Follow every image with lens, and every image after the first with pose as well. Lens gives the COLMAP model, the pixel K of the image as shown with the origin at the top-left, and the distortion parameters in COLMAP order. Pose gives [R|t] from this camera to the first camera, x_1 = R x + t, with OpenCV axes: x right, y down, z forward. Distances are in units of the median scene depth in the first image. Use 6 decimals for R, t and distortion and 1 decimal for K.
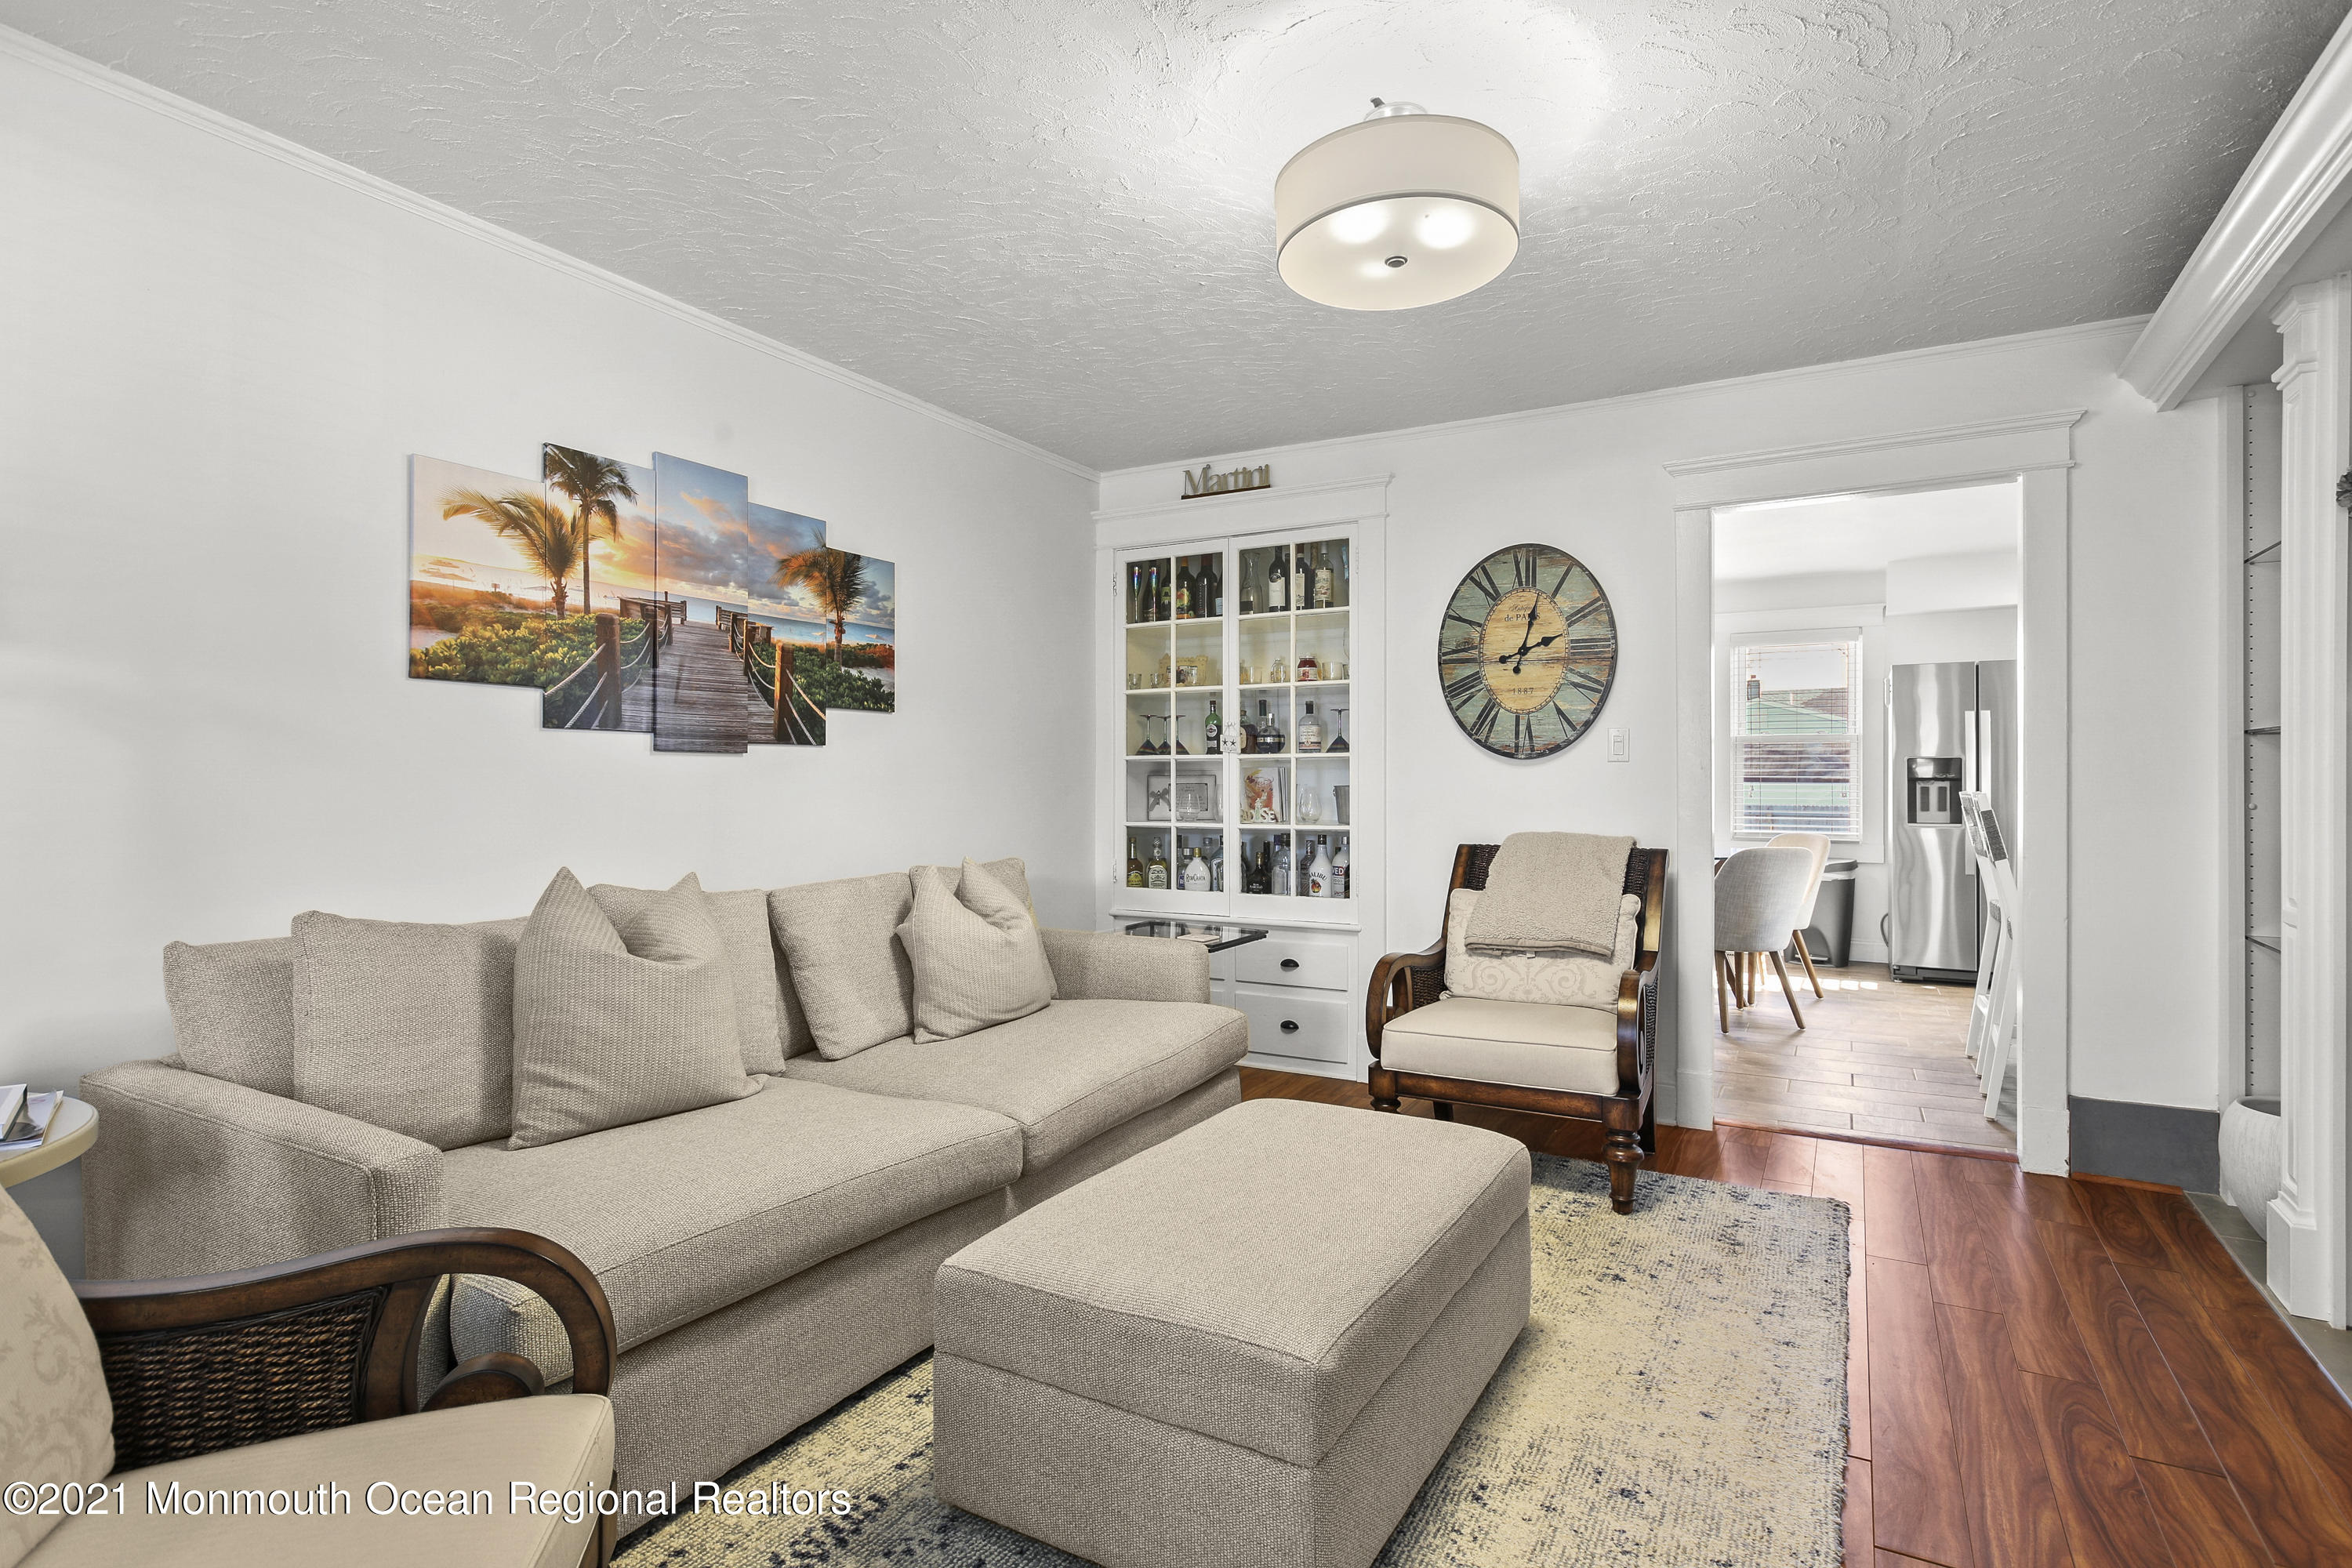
lens RADIAL K [[1168.5, 0, 1167.0], [0, 1168.5, 772.8], [0, 0, 1]] dist [-0.000377, -0.000071]
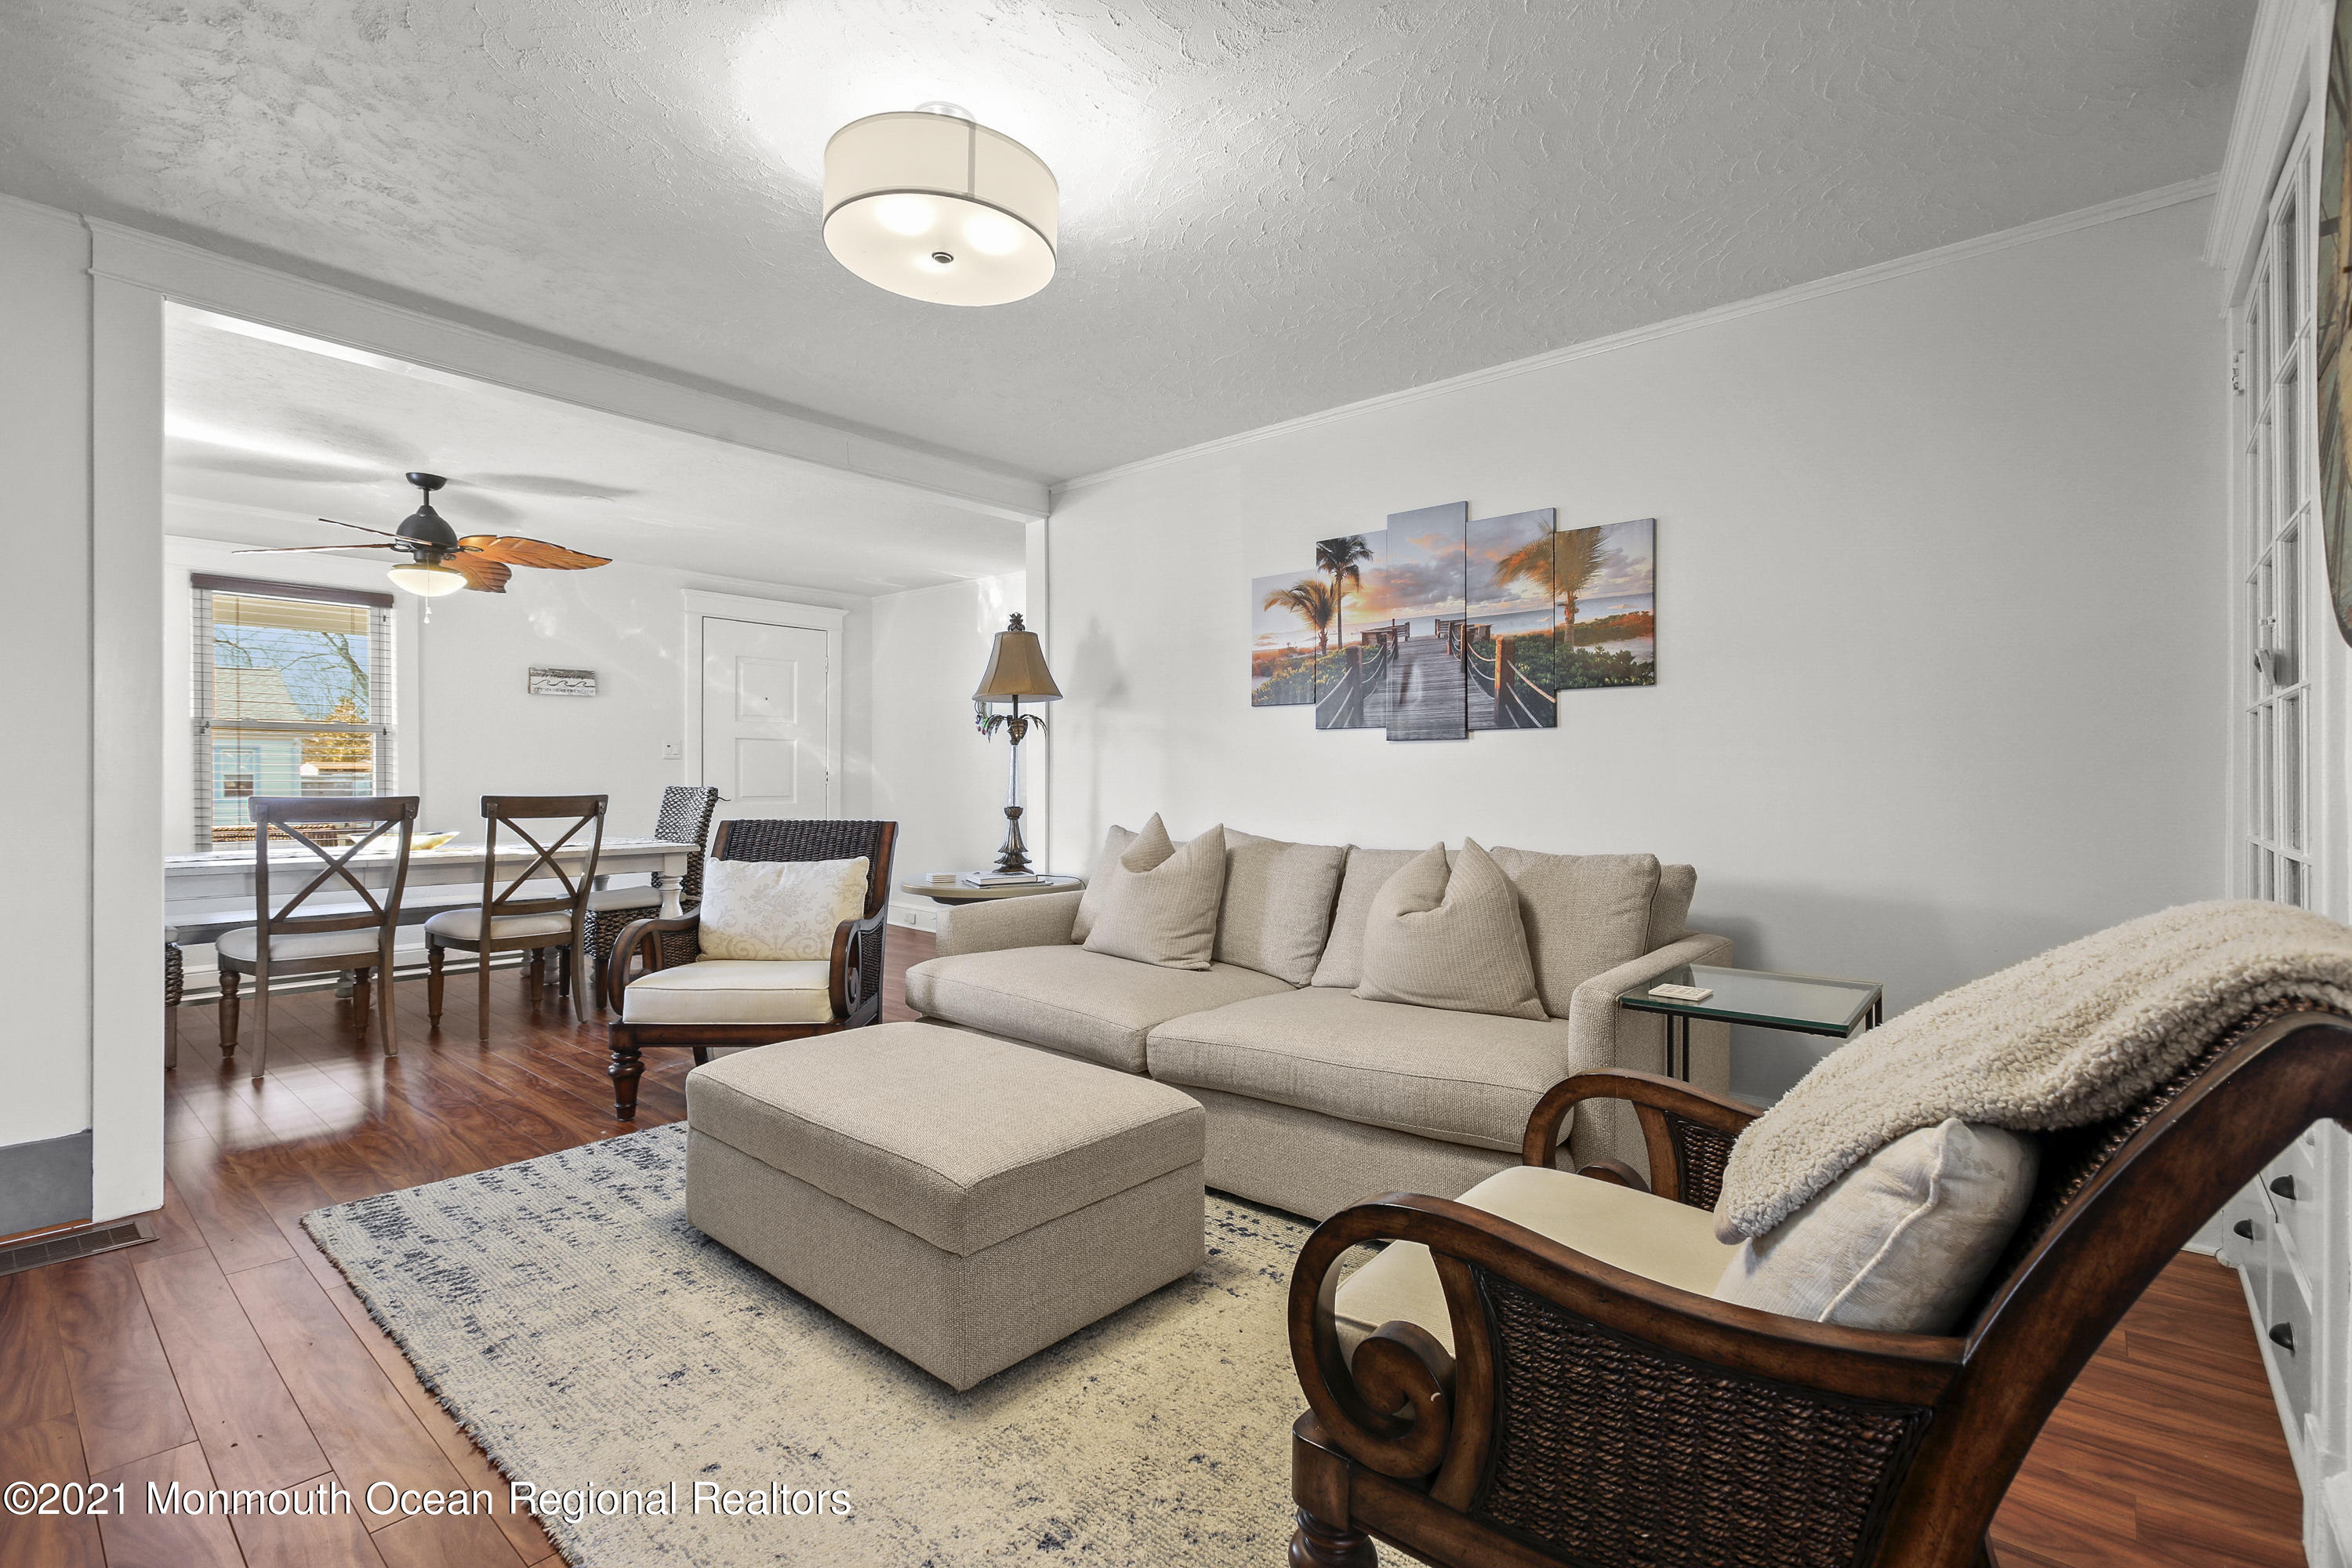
lens RADIAL K [[1058.4, 0, 1187.4], [0, 1058.4, 770.3], [0, 0, 1]] dist [0.001541, 0.002444]
pose [[-0.177415, -0.007522, -0.984107, 0.668990], [0.005866, 0.999945, -0.008701, 0.020180], [0.984119, -0.007316, -0.177361, 0.845562]]
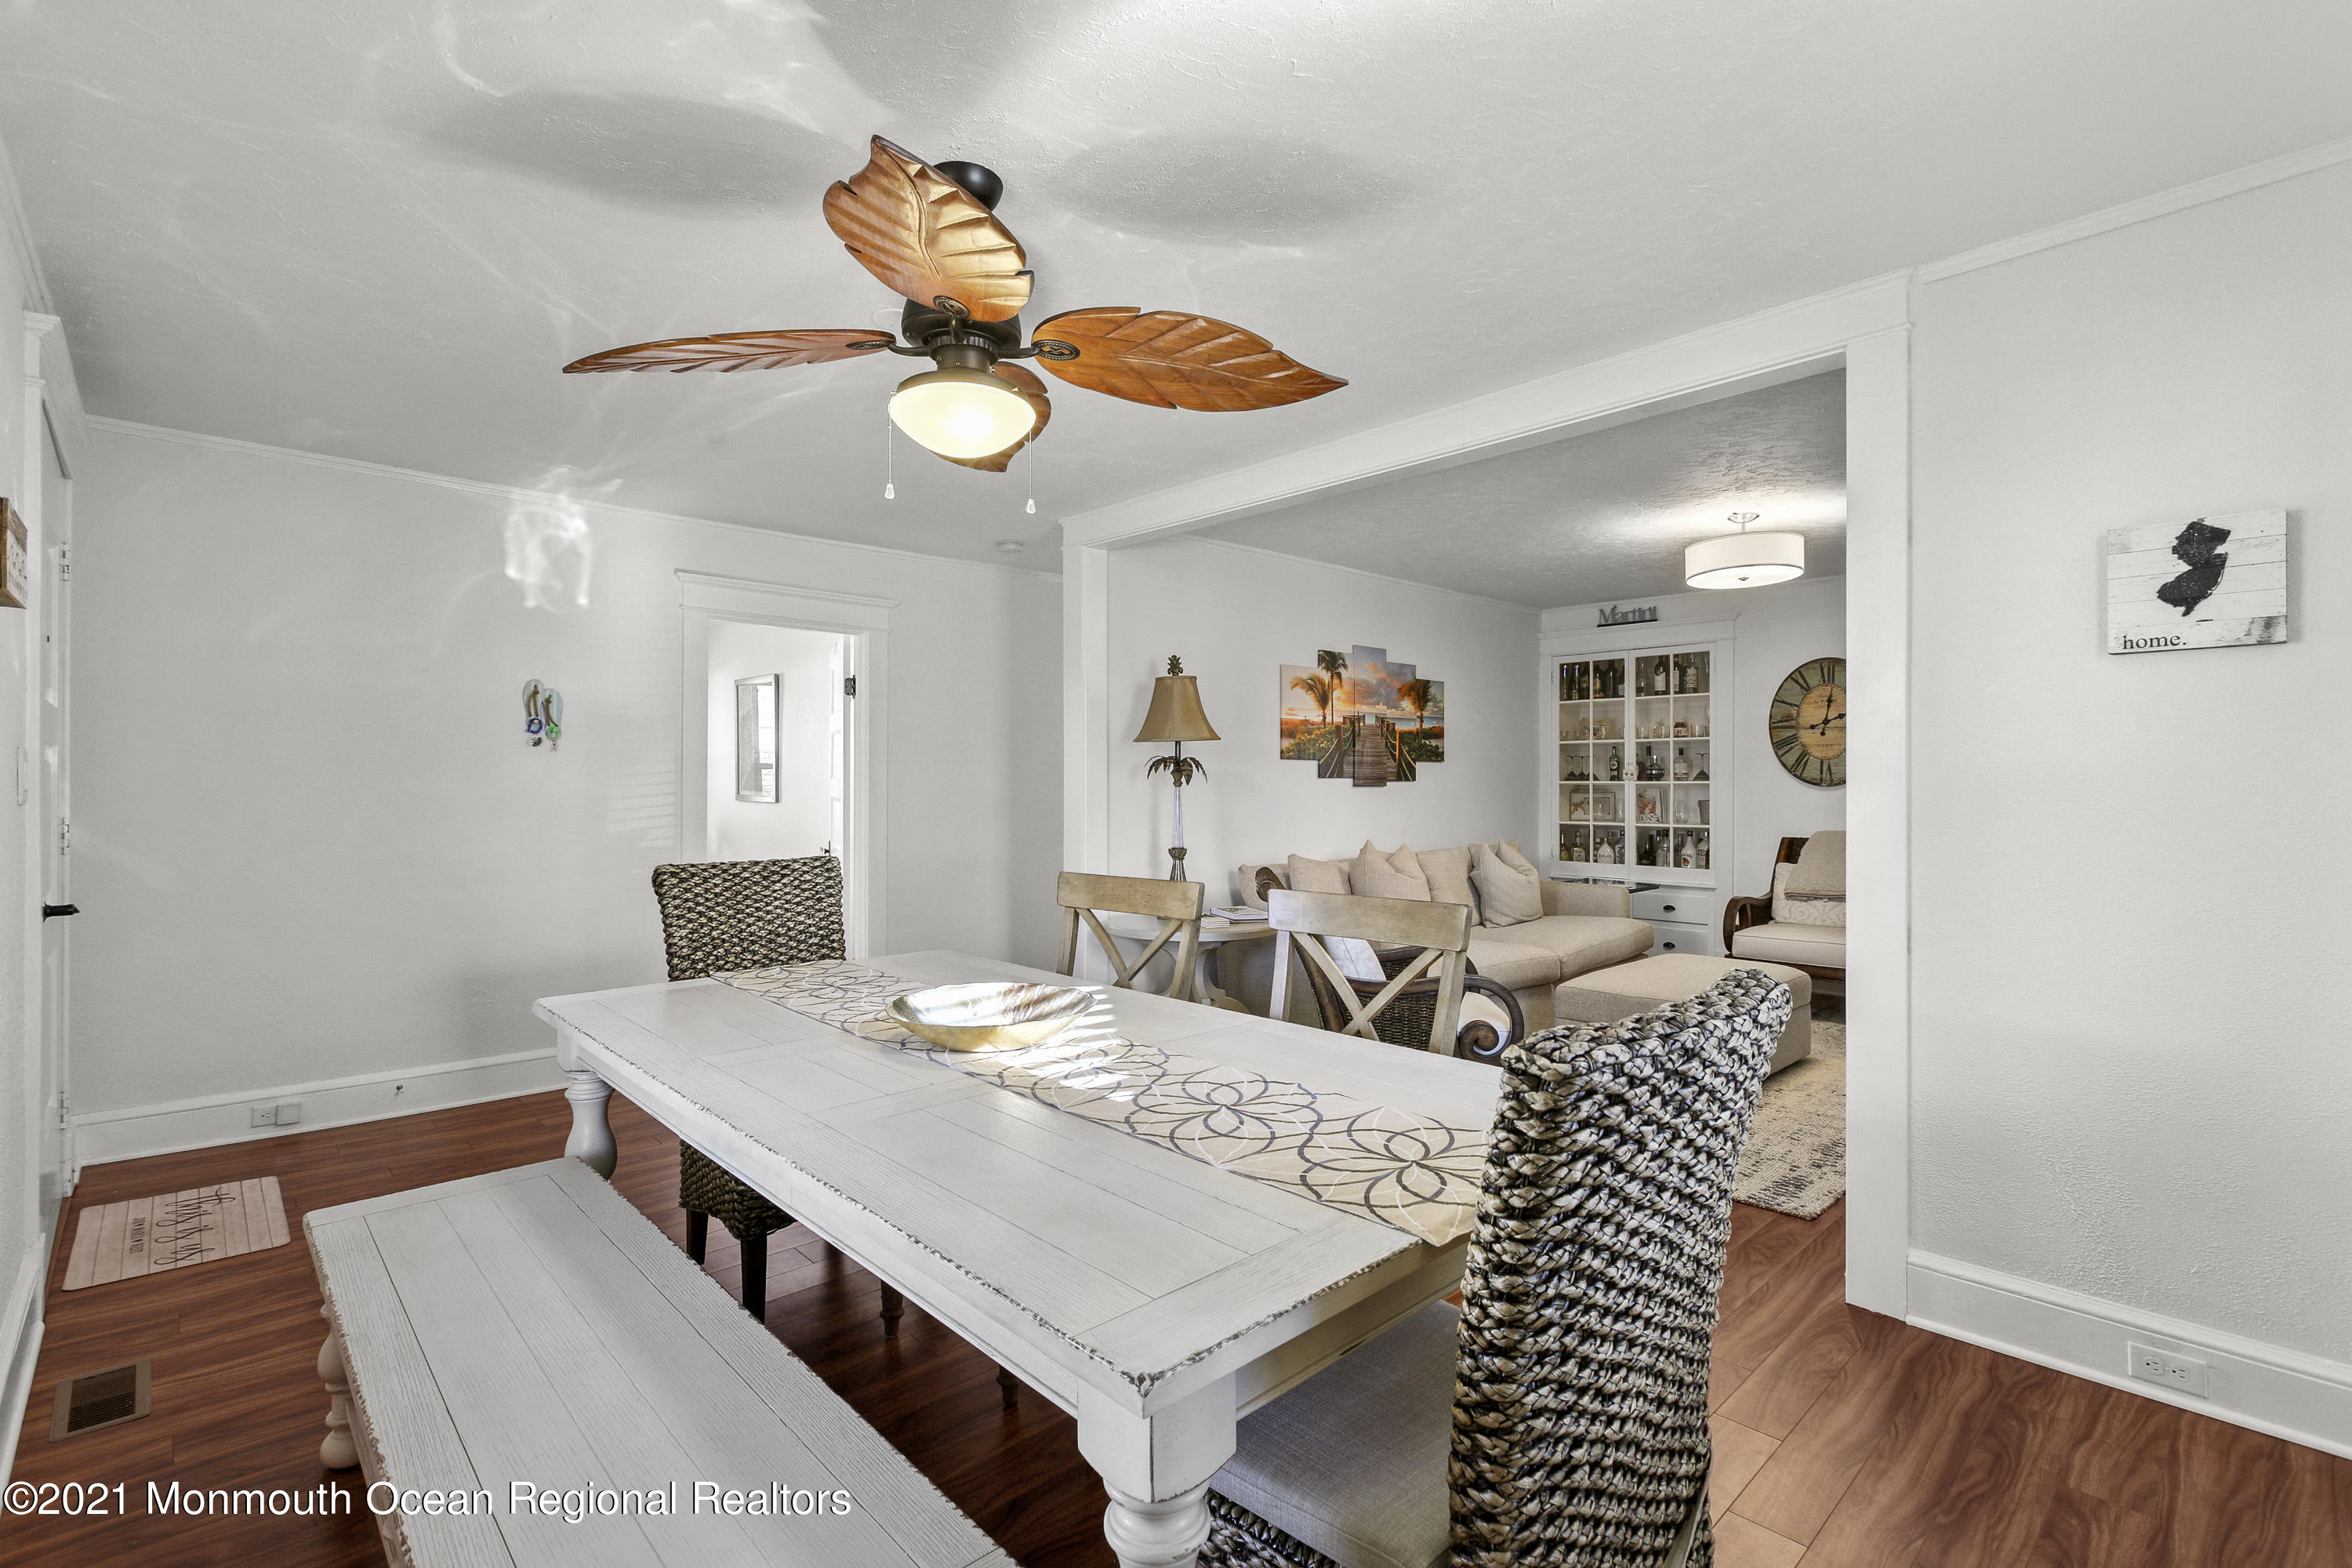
lens RADIAL K [[1058.4, 0, 1186.9], [0, 1058.4, 783.4], [0, 0, 1]] dist [0.001541, 0.002444]
pose [[0.959797, 0.000657, -0.280695, -0.163220], [0.002596, 0.999934, 0.011217, -0.040144], [0.280684, -0.011495, 0.959731, -0.792138]]
